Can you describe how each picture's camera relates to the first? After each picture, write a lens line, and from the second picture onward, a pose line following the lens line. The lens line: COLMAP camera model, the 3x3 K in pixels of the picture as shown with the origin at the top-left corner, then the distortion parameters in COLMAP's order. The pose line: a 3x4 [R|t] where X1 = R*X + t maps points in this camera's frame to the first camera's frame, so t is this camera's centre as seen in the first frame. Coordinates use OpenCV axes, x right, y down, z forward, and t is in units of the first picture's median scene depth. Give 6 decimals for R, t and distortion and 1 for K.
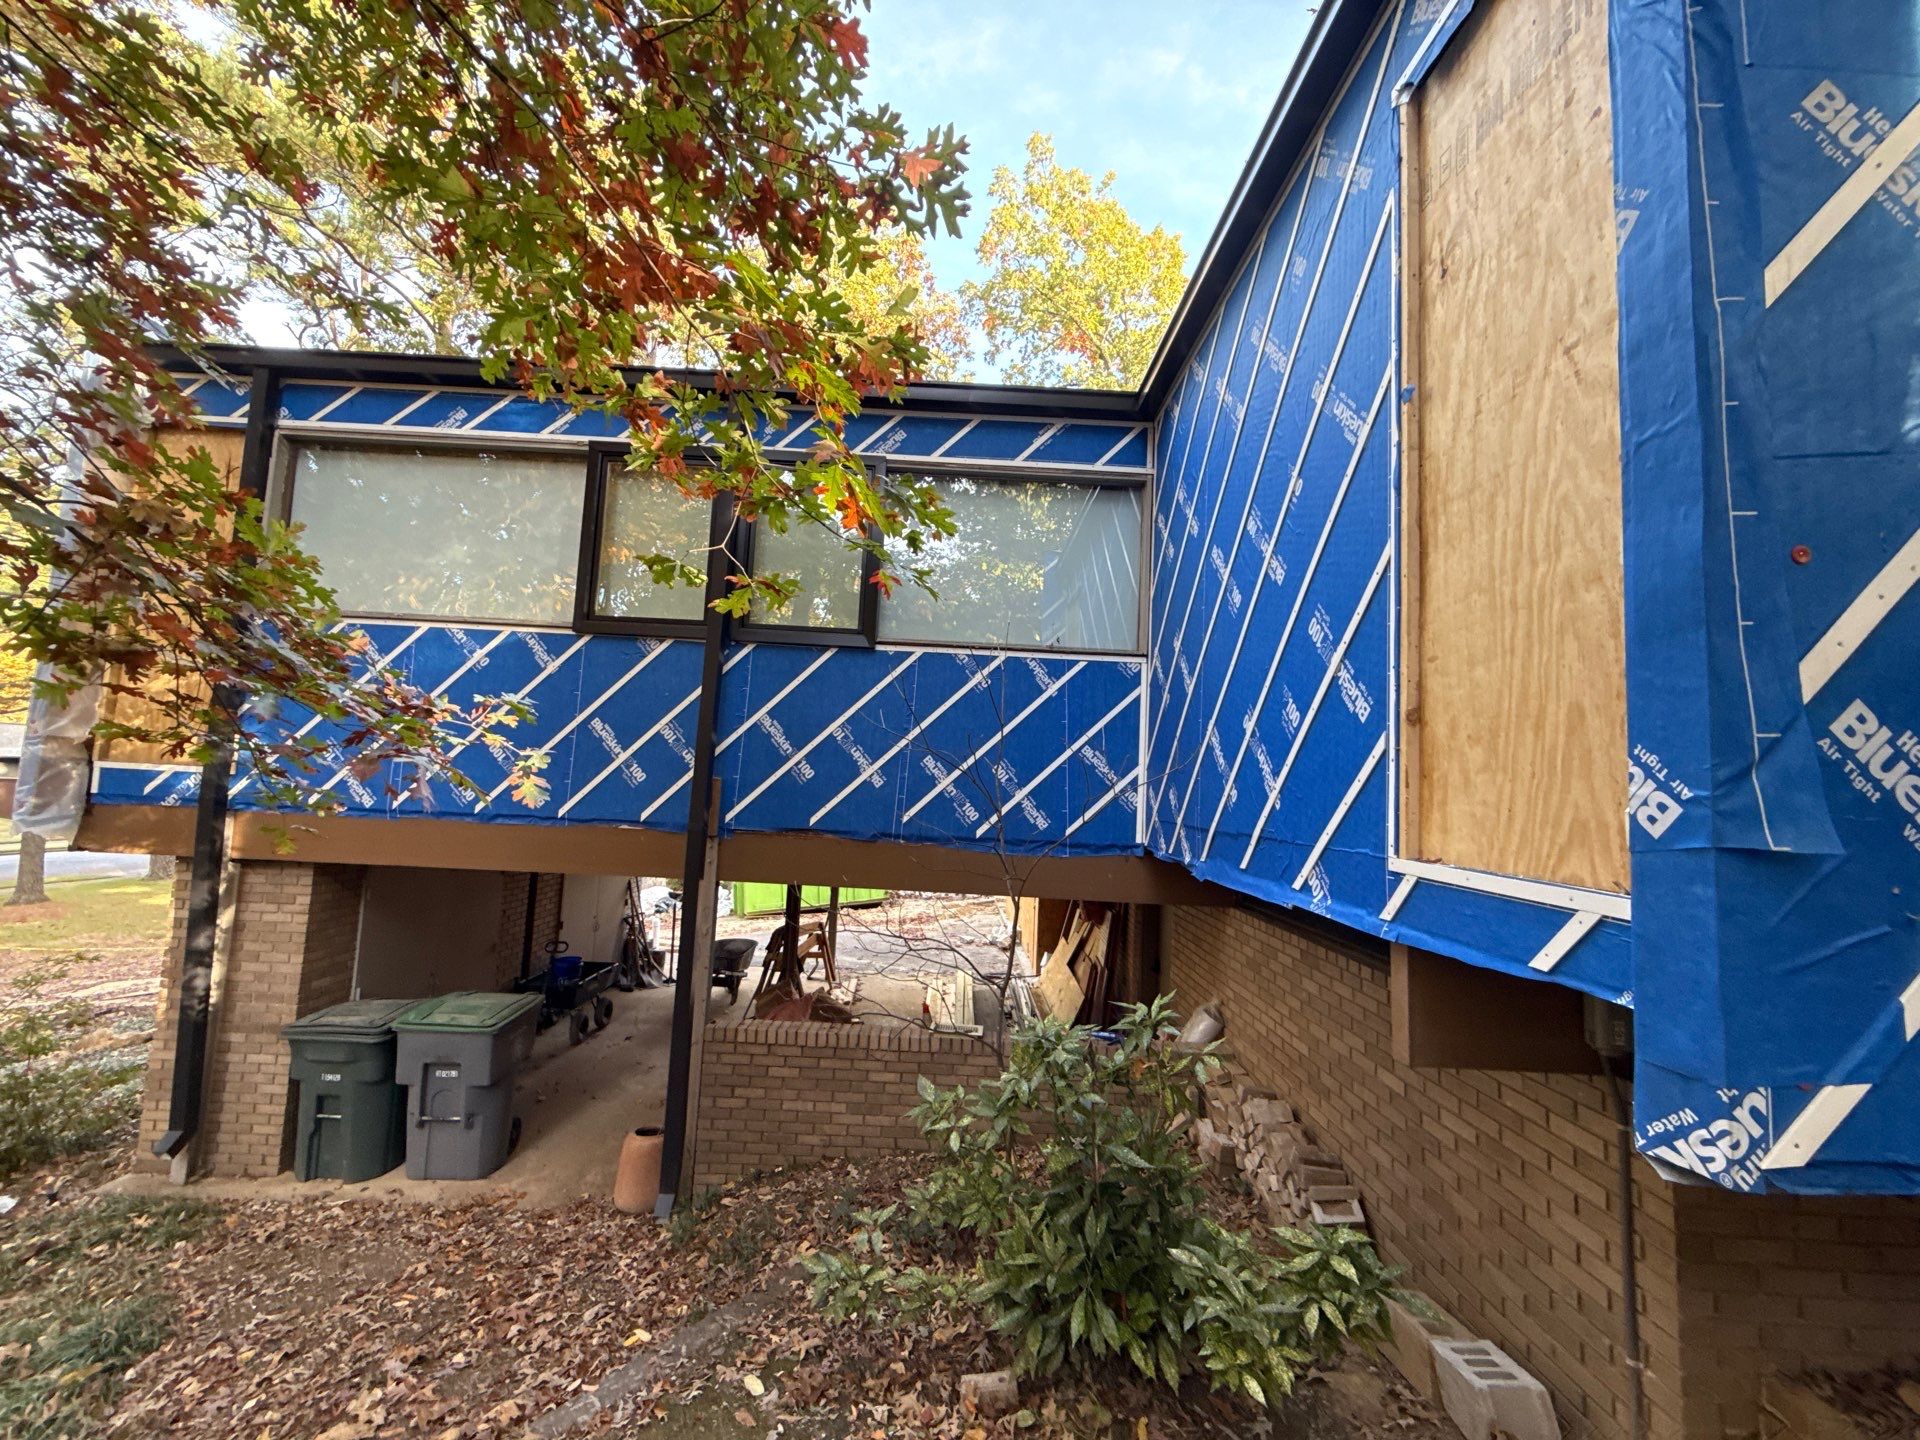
lens RADIAL K [[766.2, 0, 954.4], [0, 766.2, 716.5], [0, 0, 1]] dist [0.001118, -0.000584]
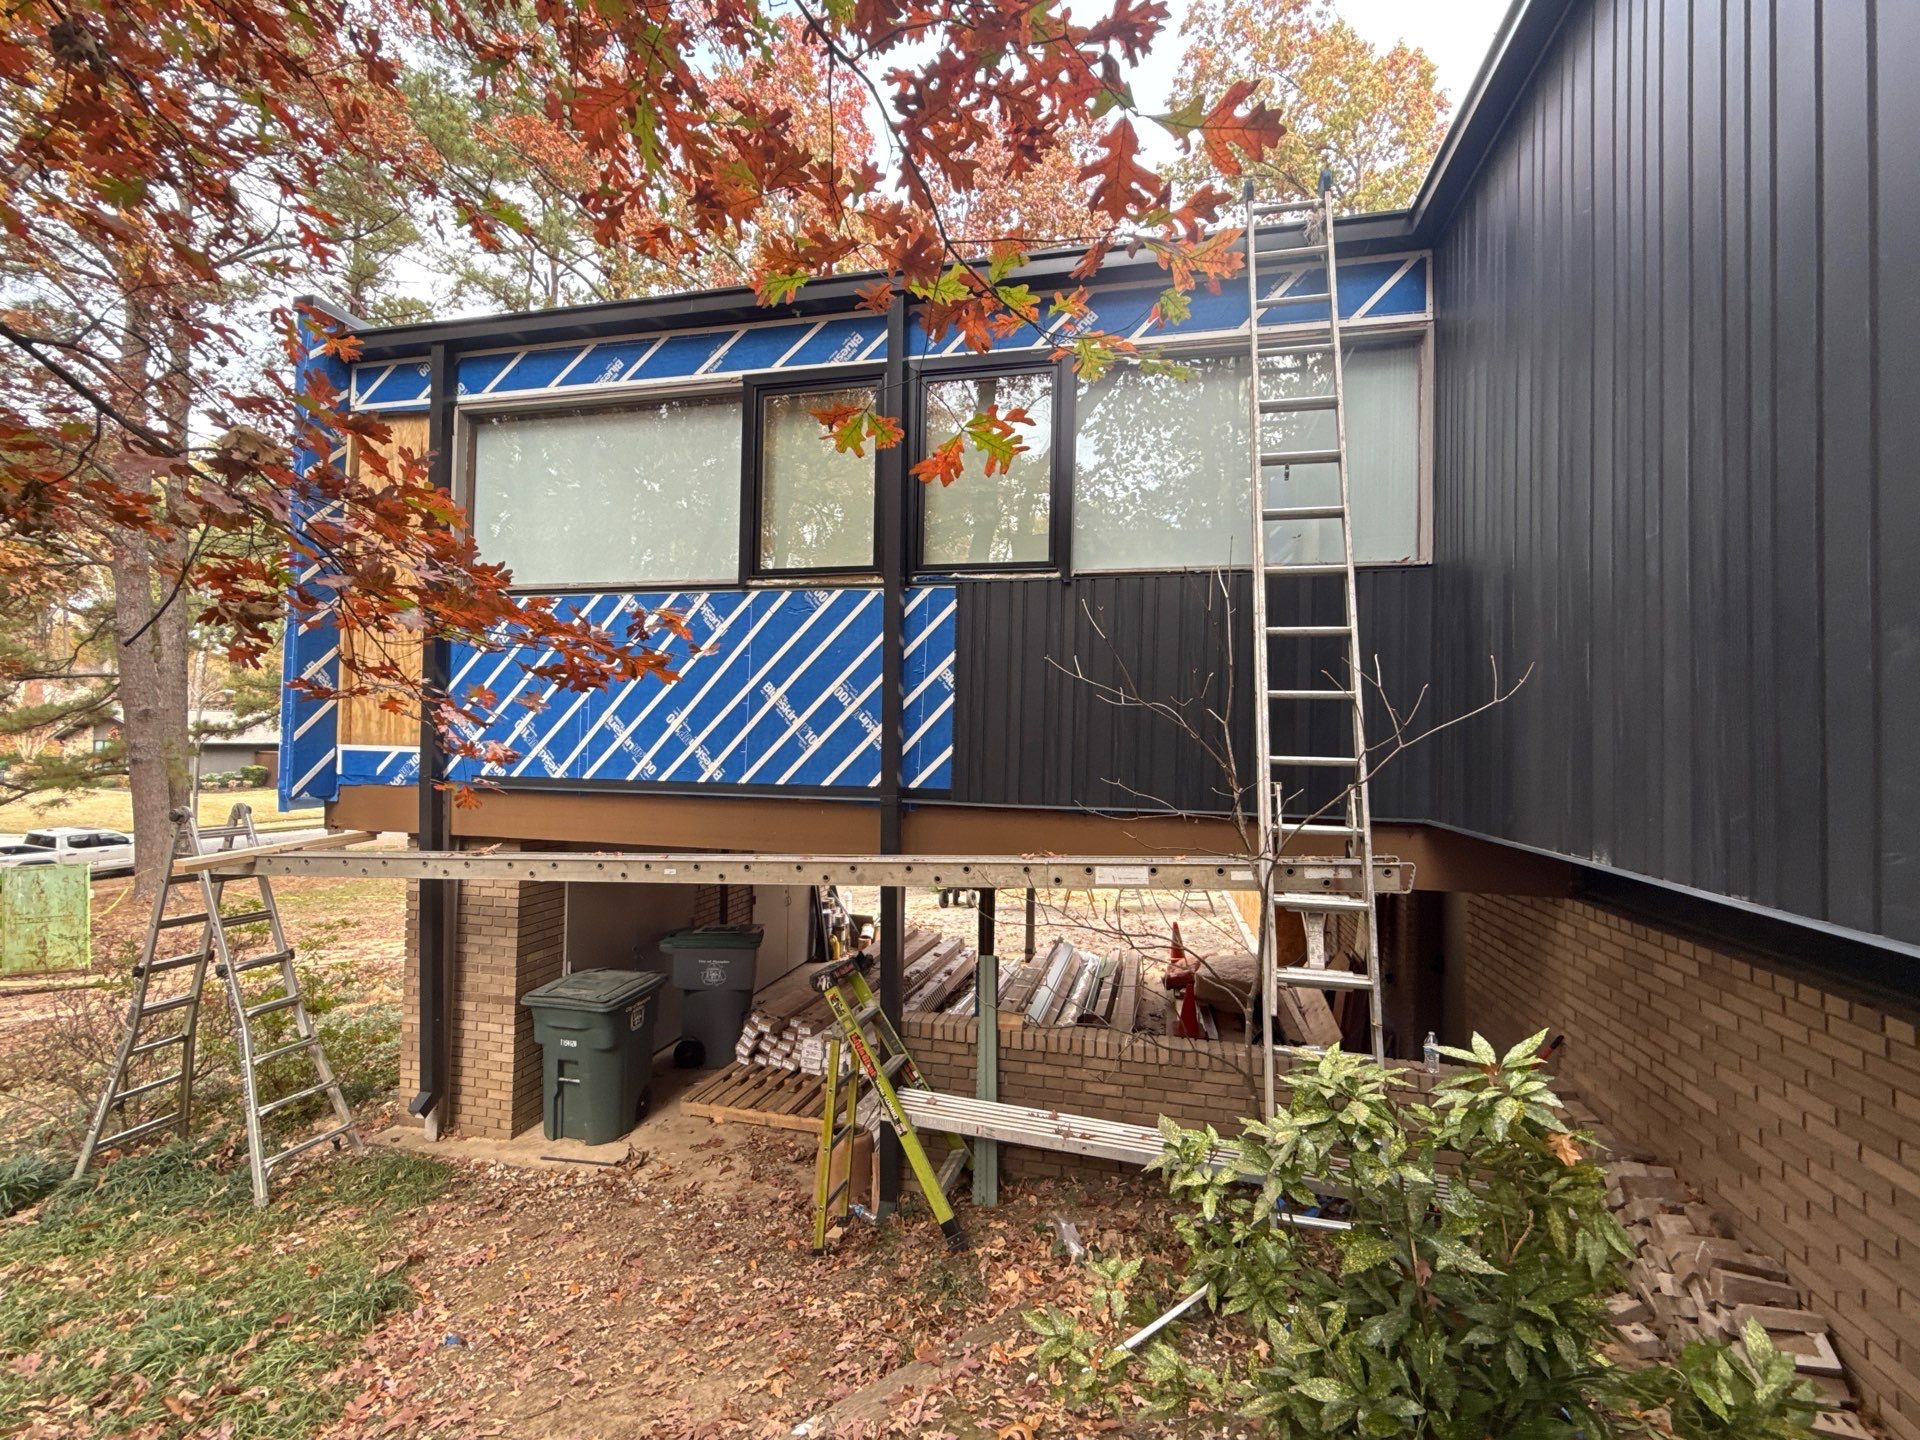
lens RADIAL K [[833.0, 0, 954.4], [0, 833.0, 716.8], [0, 0, 1]] dist [-0.000786, 0.000981]
pose [[0.970733, -0.036630, -0.237353, -0.027082], [0.049388, 0.997624, 0.048029, 0.010215], [0.235030, -0.058345, 0.970235, 0.132484]]
